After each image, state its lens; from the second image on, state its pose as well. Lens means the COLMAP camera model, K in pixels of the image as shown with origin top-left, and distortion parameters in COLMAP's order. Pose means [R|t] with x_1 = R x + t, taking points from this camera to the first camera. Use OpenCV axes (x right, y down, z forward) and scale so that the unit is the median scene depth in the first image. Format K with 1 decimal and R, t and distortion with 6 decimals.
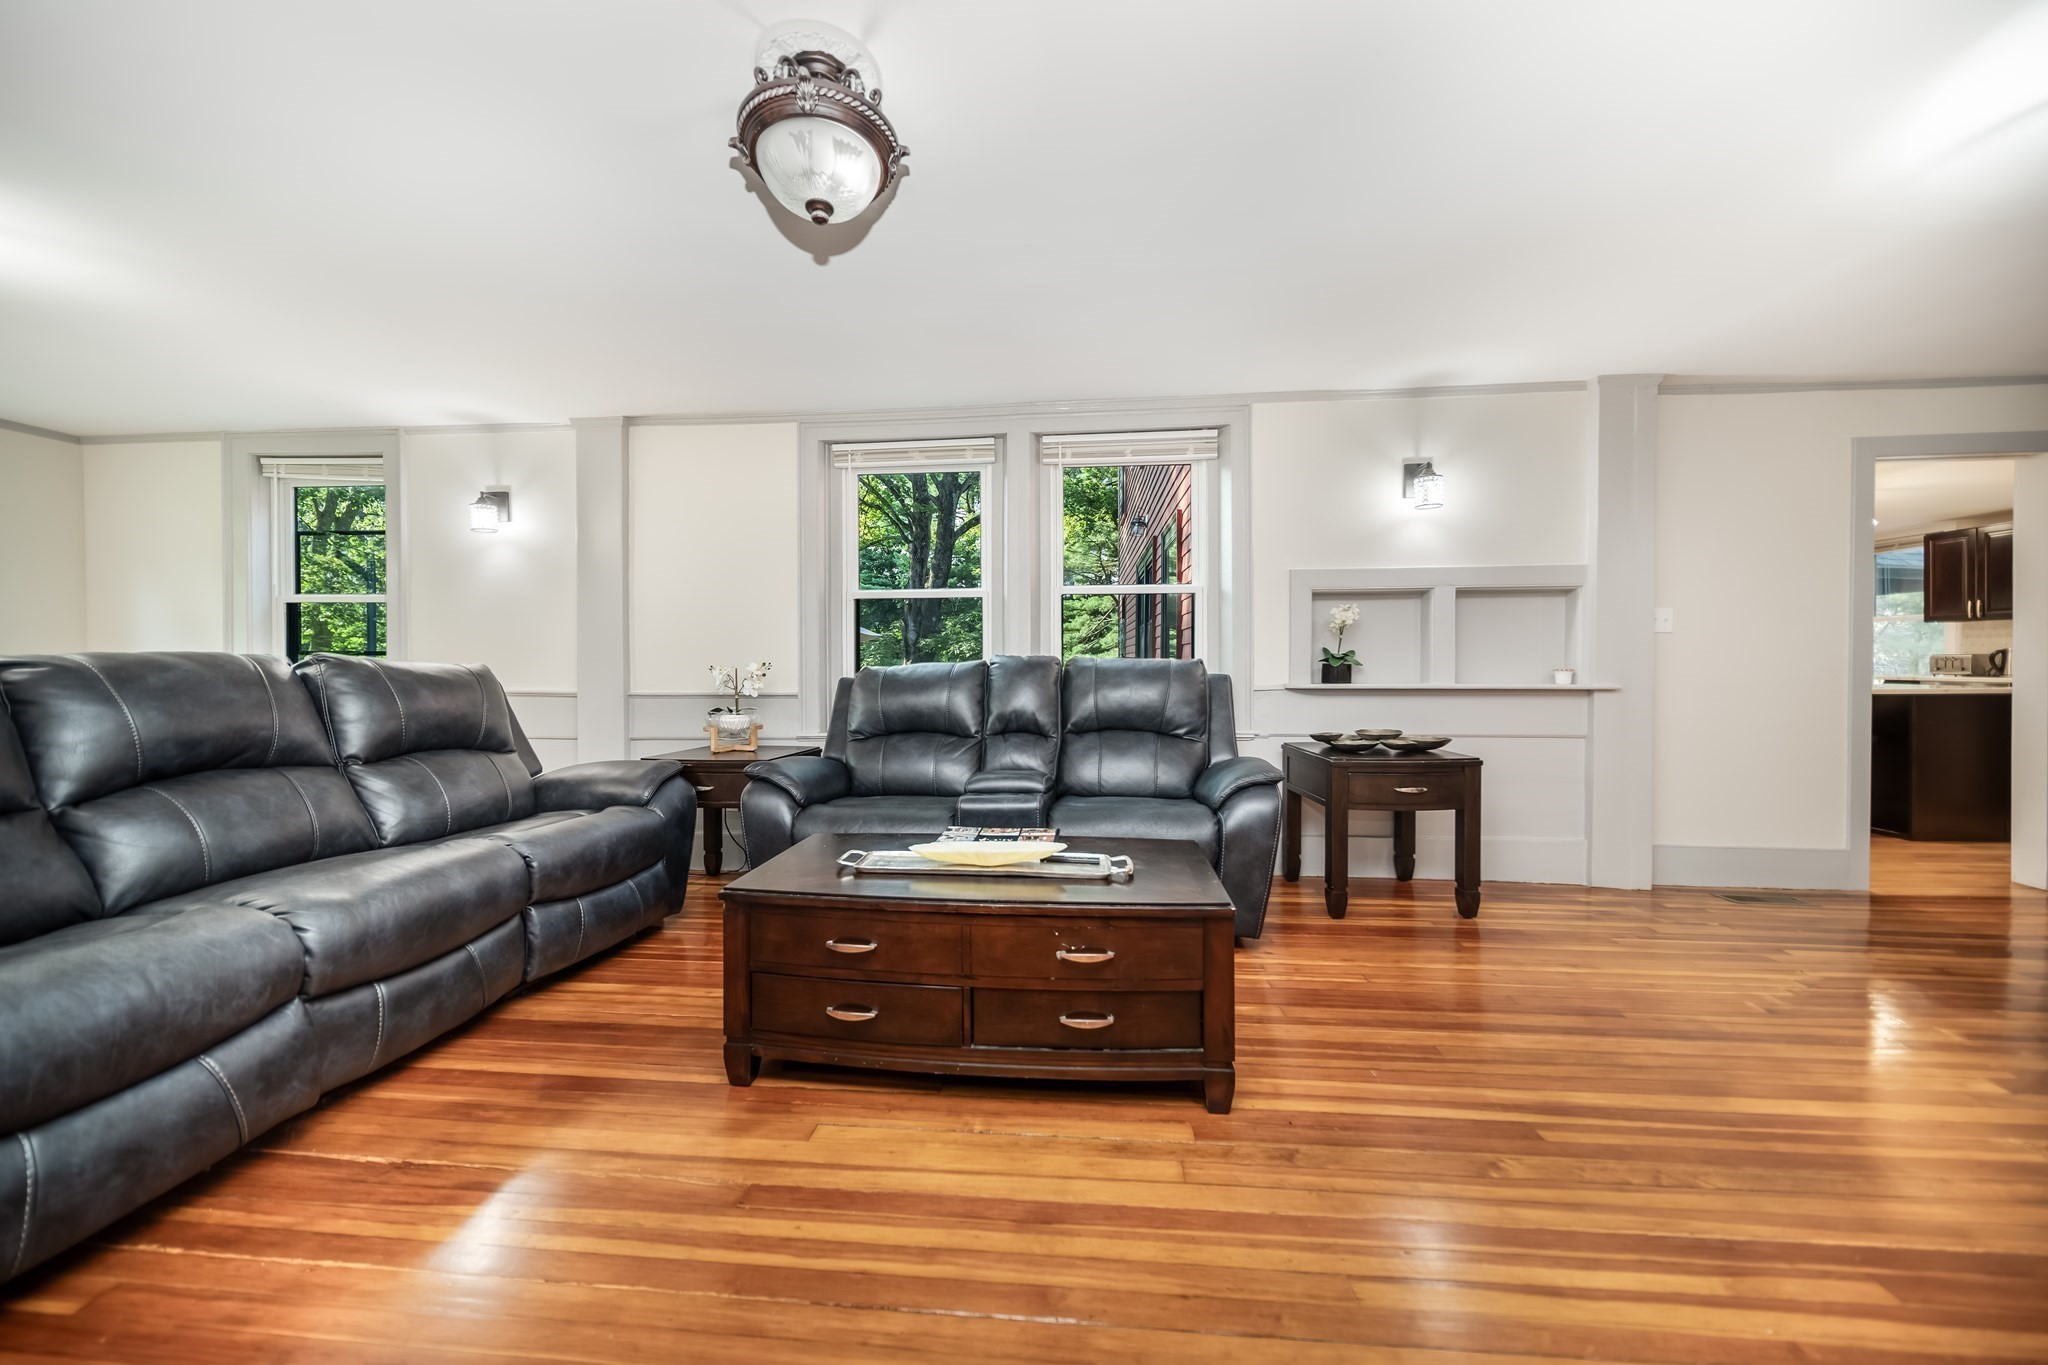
lens RADIAL K [[719.7, 0, 1024.0], [0, 719.7, 682.5], [0, 0, 1]] dist [0.006952, -0.002767]
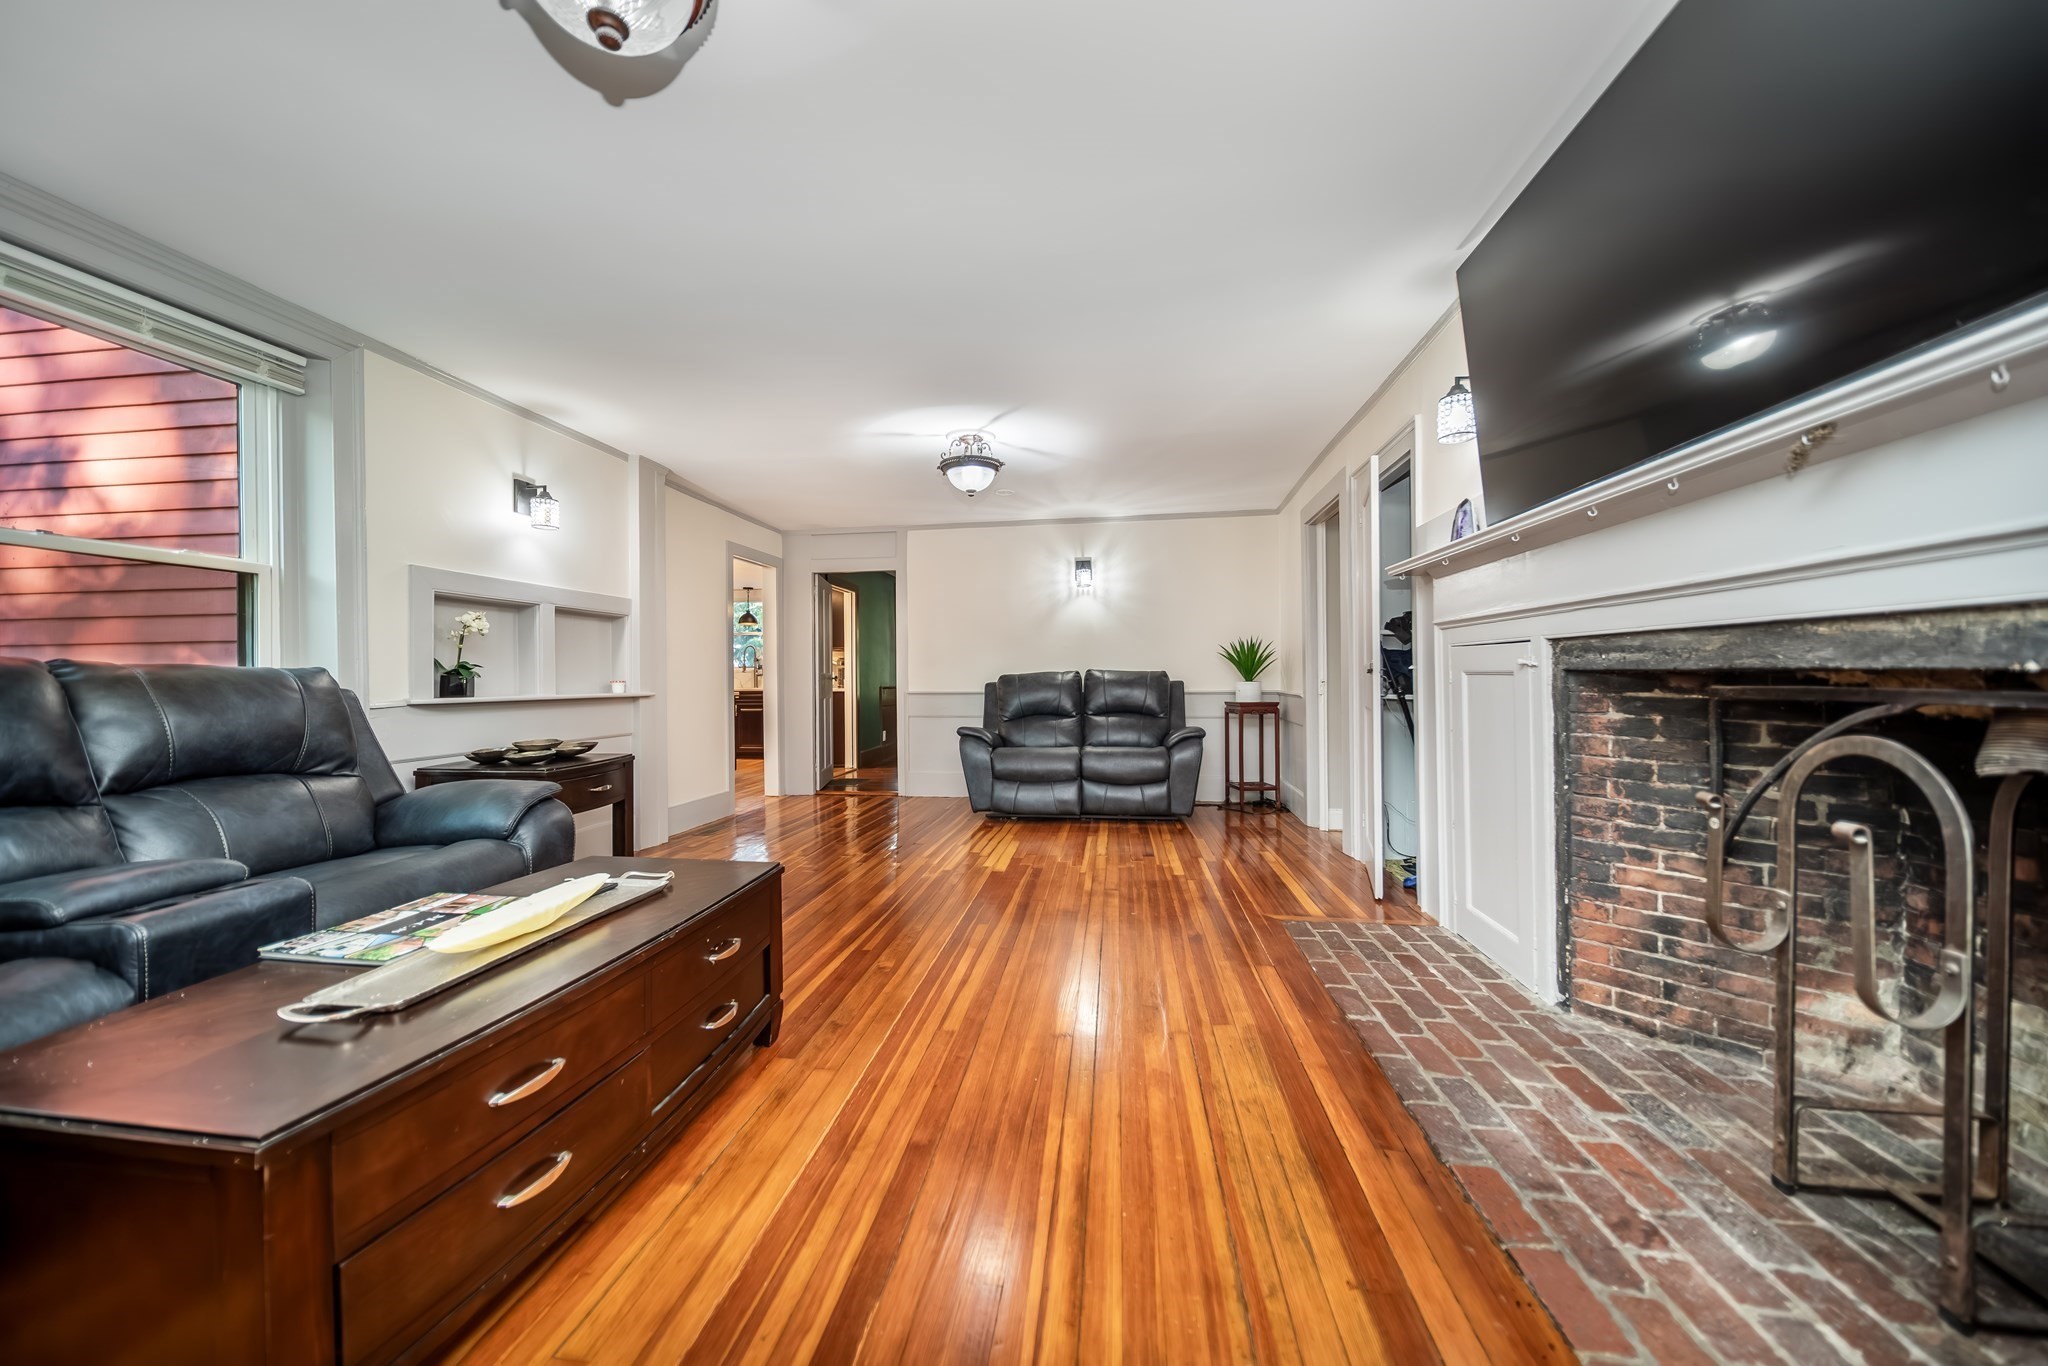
lens RADIAL K [[719.7, 0, 1024.0], [0, 719.7, 683.0], [0, 0, 1]] dist [0.006952, -0.002767]
pose [[0.046734, -0.005965, 0.998890, -0.465667], [0.019674, 0.999794, 0.005050, -0.007443], [-0.998714, 0.019416, 0.046842, 0.252441]]
